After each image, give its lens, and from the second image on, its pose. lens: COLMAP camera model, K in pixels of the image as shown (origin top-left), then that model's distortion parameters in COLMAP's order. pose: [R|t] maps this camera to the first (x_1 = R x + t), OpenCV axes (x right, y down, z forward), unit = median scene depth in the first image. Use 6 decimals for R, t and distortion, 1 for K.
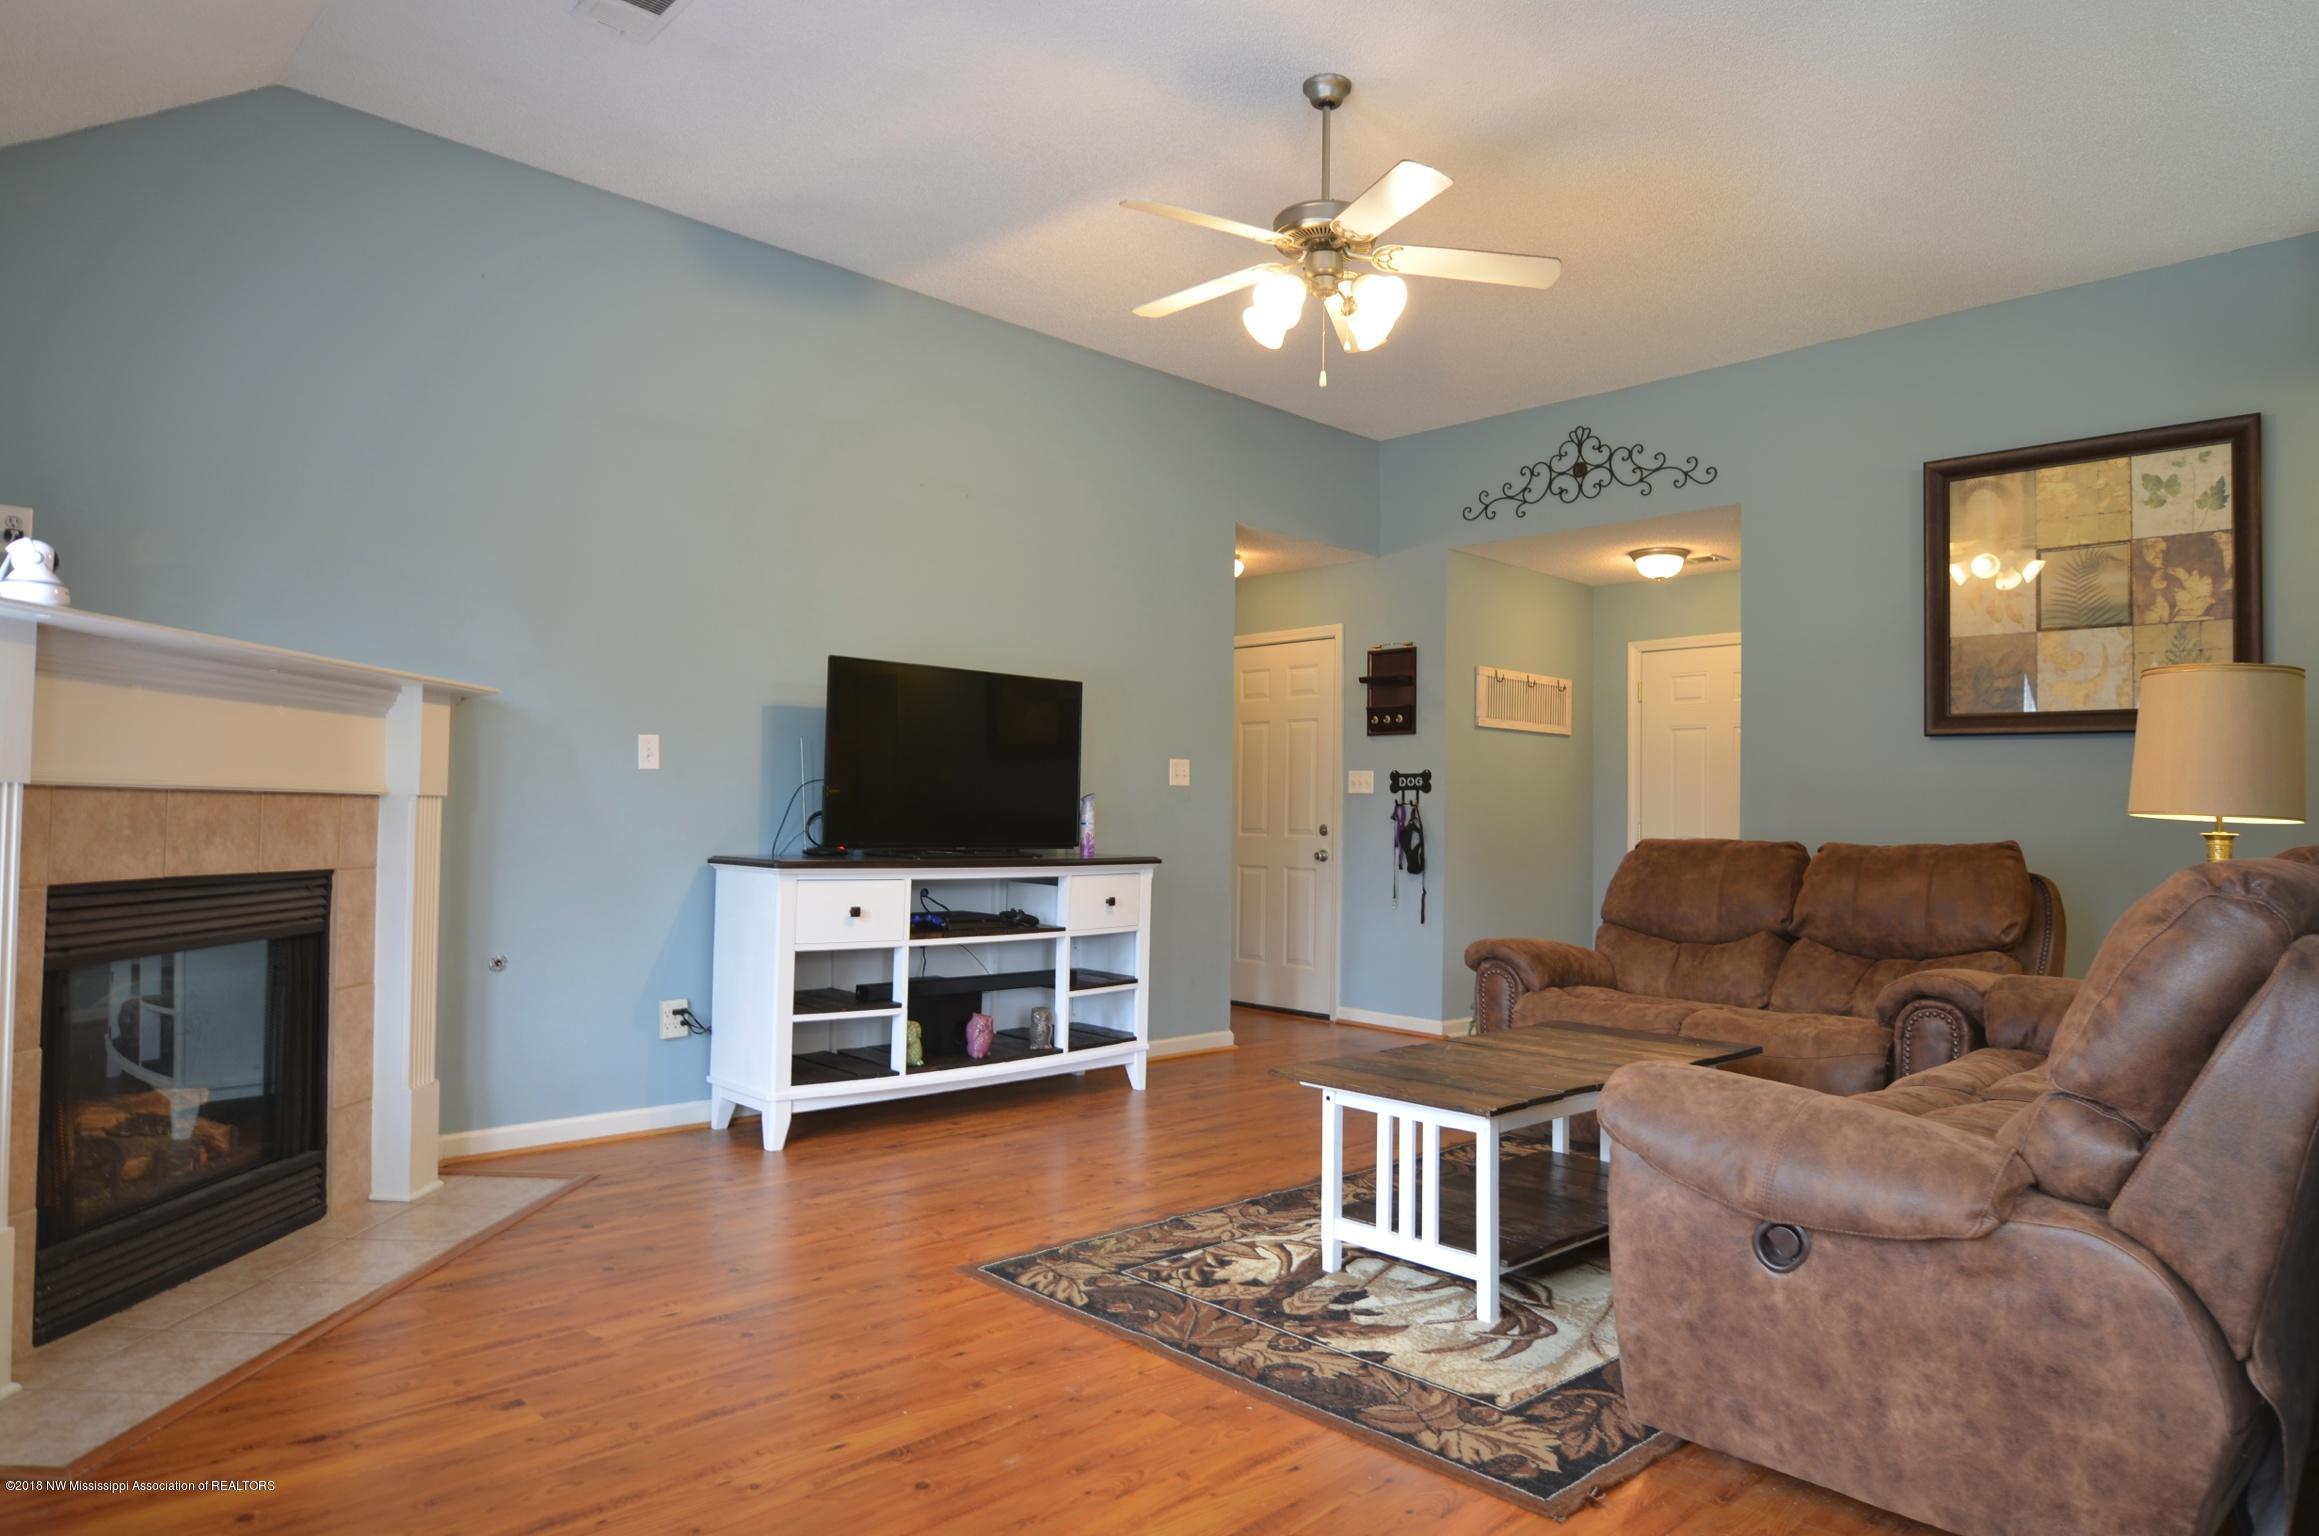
lens RADIAL K [[1402.7, 0, 1193.2], [0, 1402.7, 768.3], [0, 0, 1]] dist [-0.012233, -0.004064]
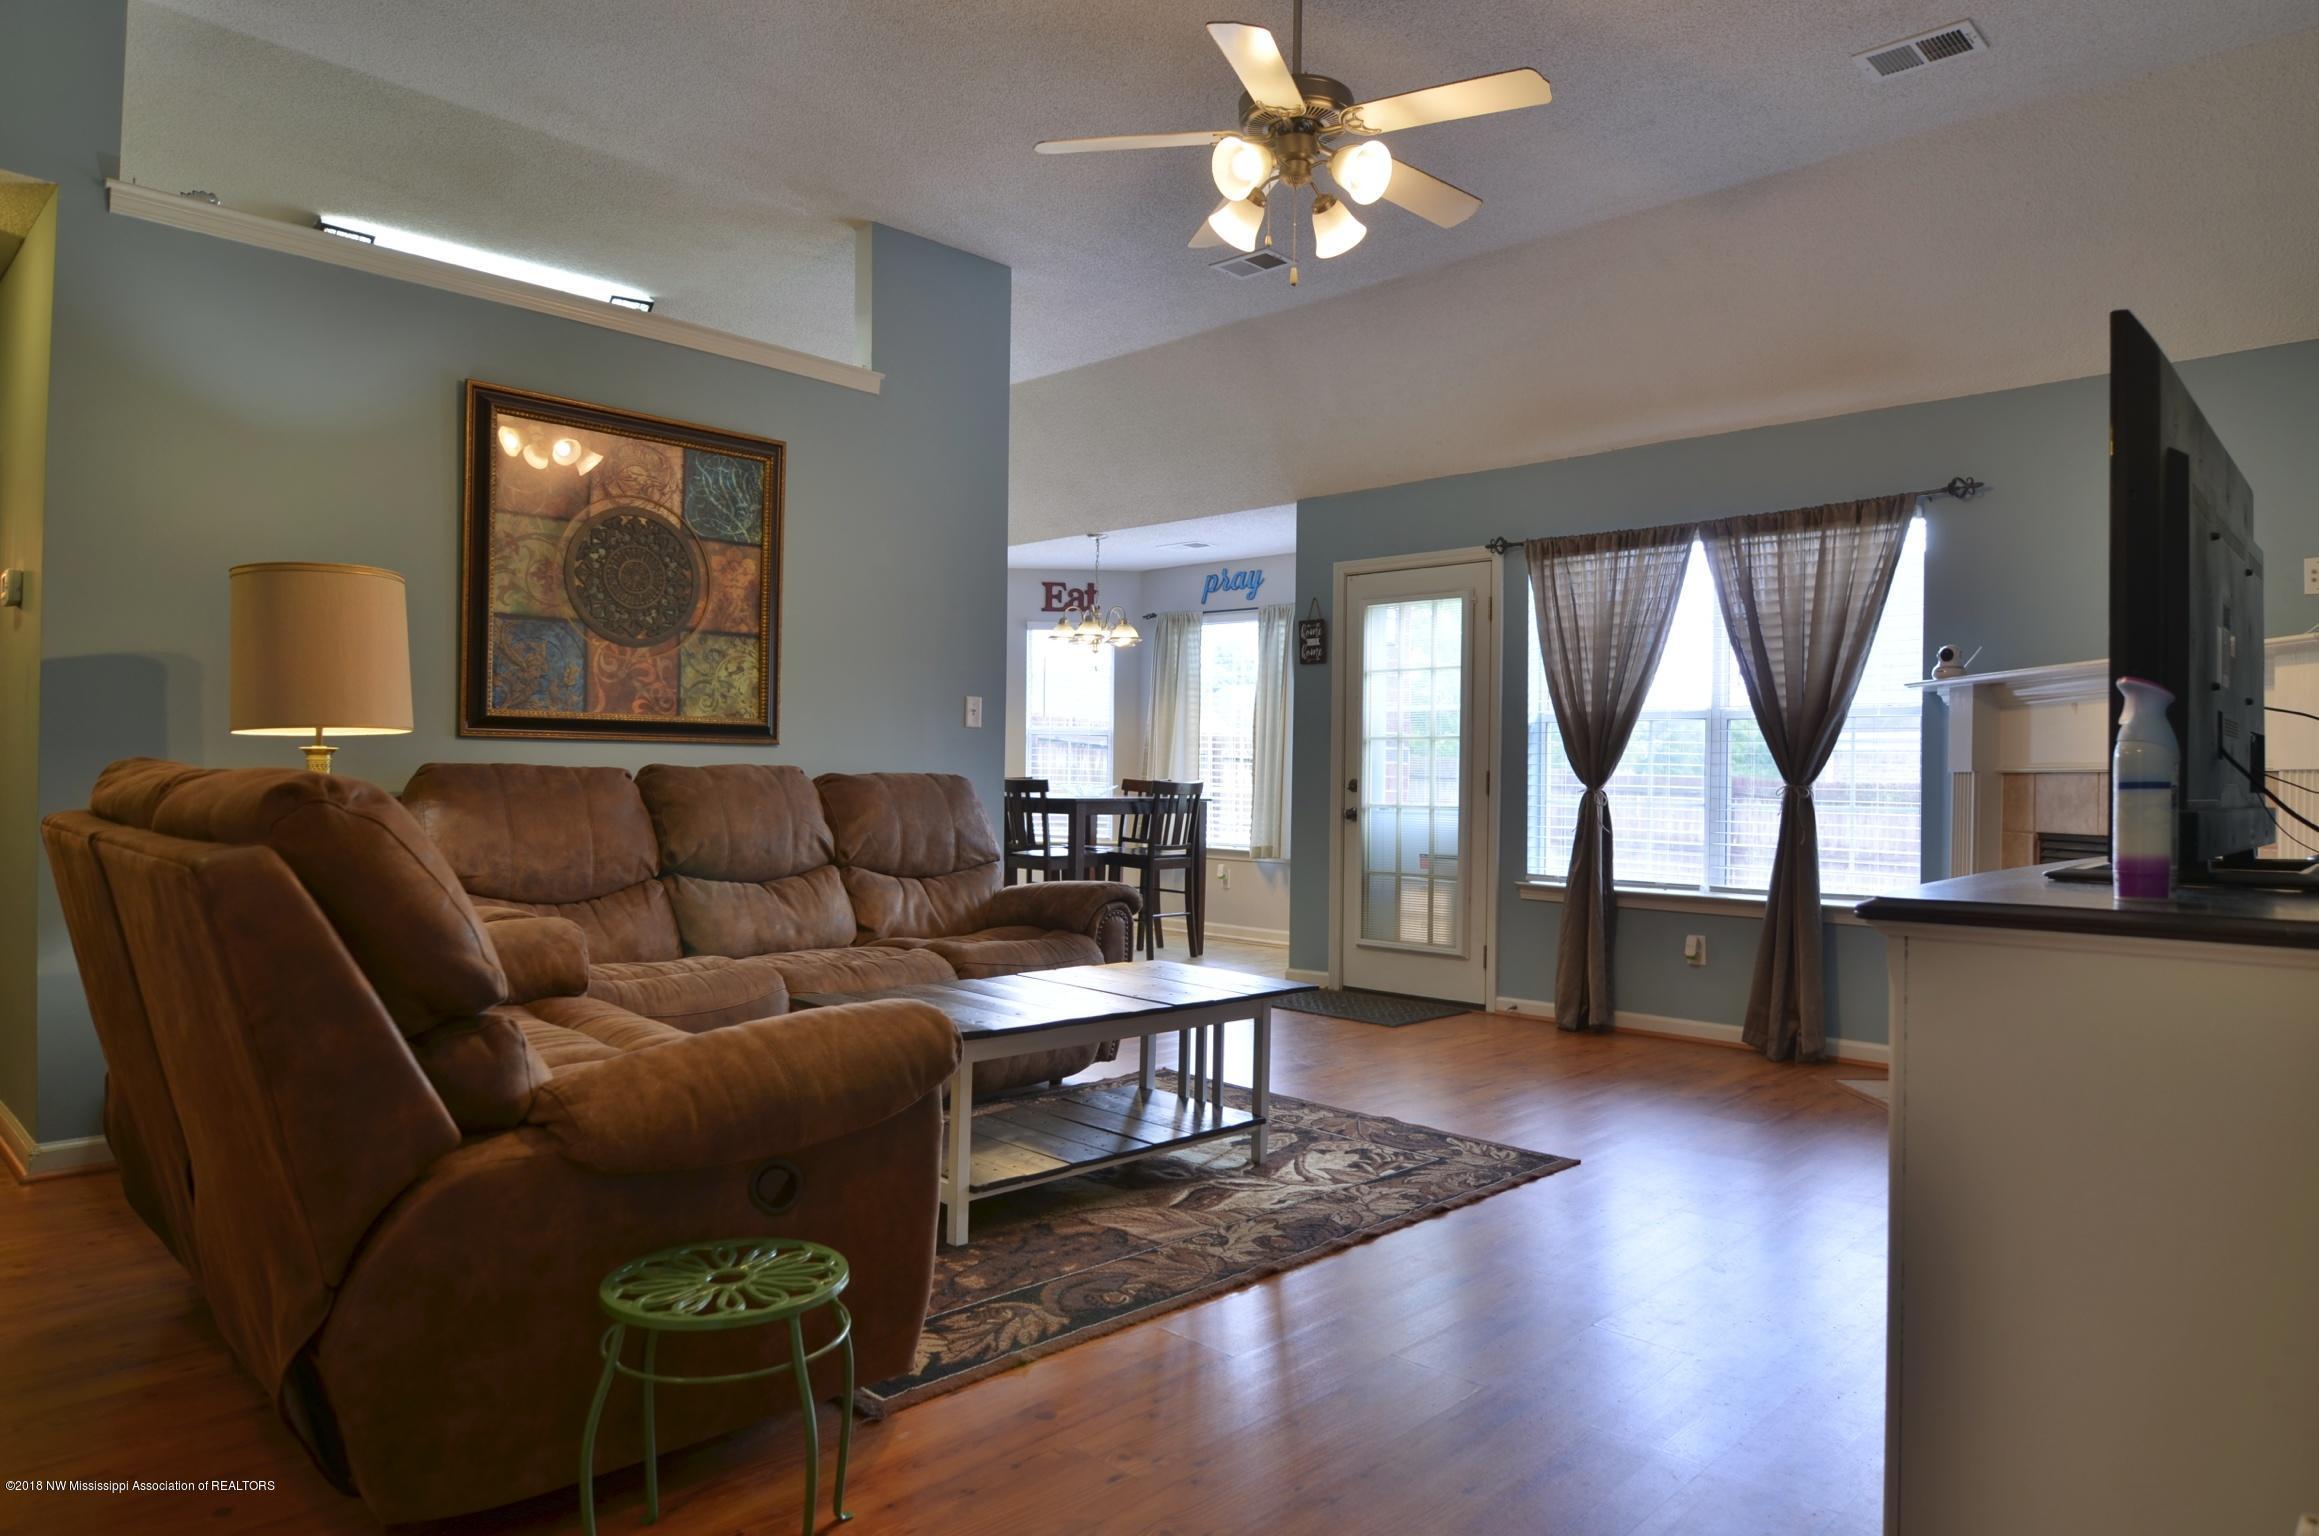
lens RADIAL K [[1402.7, 0, 1193.2], [0, 1402.7, 768.3], [0, 0, 1]] dist [-0.012233, -0.004064]
pose [[-0.998668, -0.033222, -0.039479, 0.139669], [-0.031479, 0.998536, -0.043995, 0.061550], [0.040883, -0.042694, -0.998251, 1.443802]]
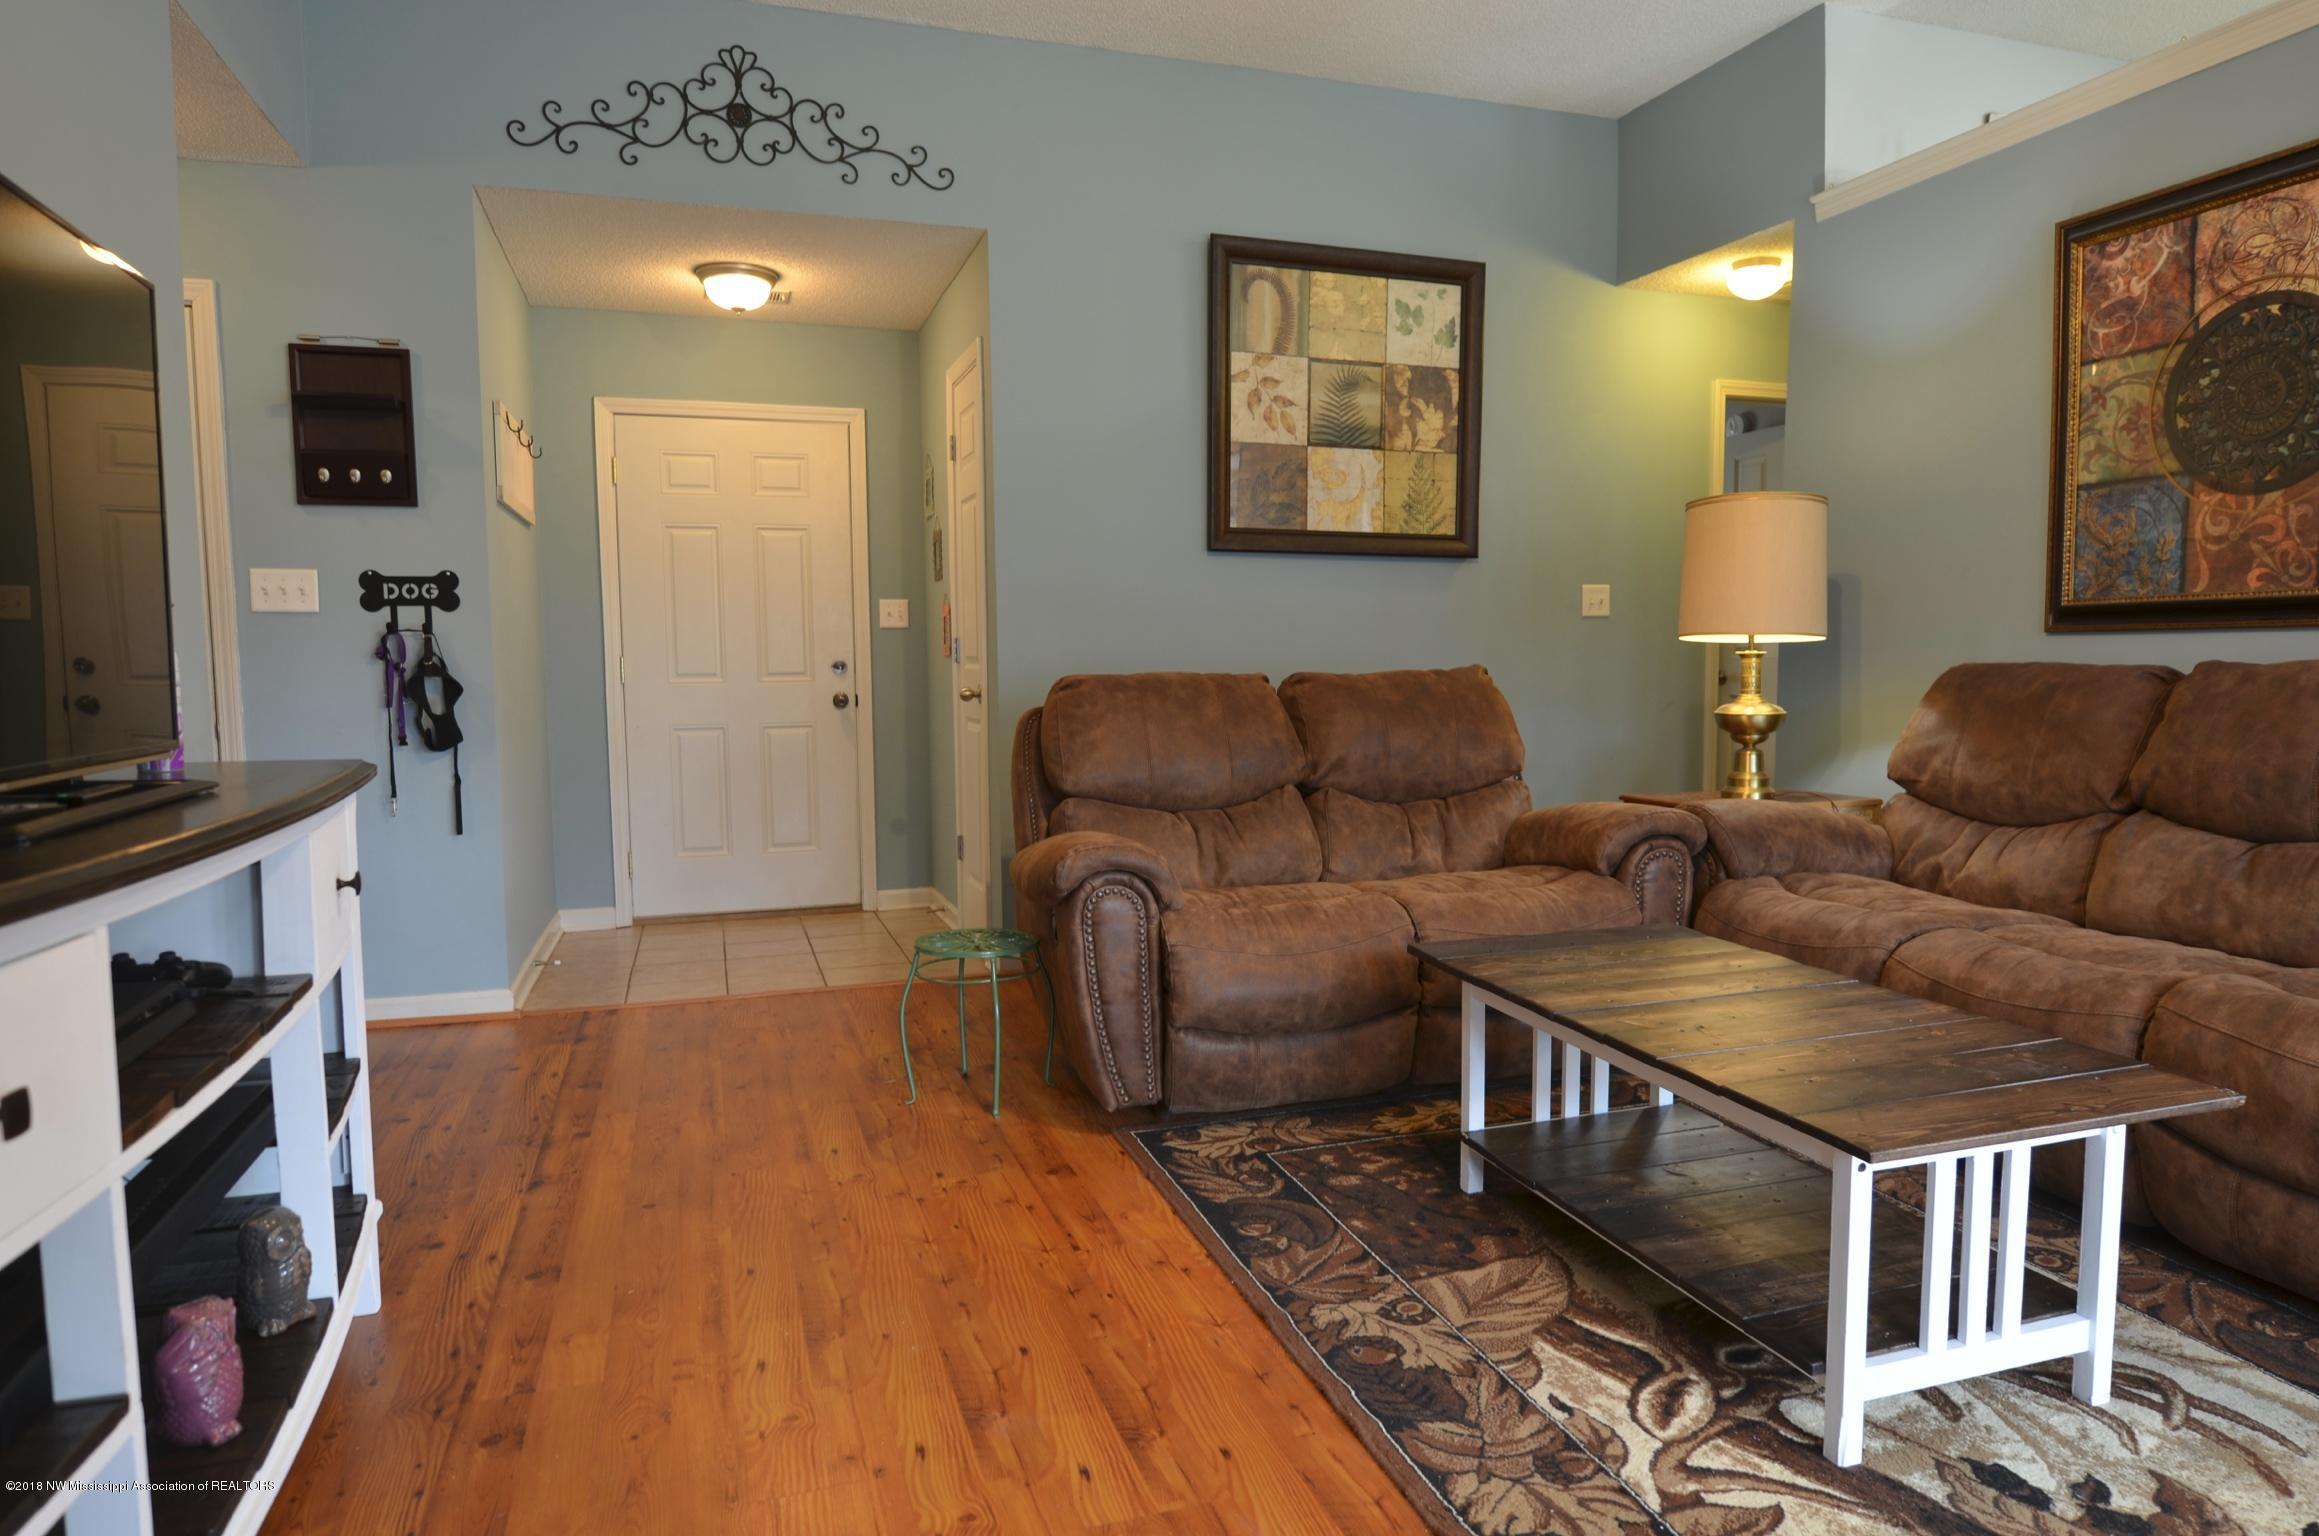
lens RADIAL K [[1402.7, 0, 1193.2], [0, 1402.7, 768.3], [0, 0, 1]] dist [-0.012233, -0.004064]
pose [[0.427958, -0.091808, 0.899123, -0.328793], [-0.019108, 0.993686, 0.110559, 0.018031], [-0.903596, -0.064495, 0.423502, 0.683969]]
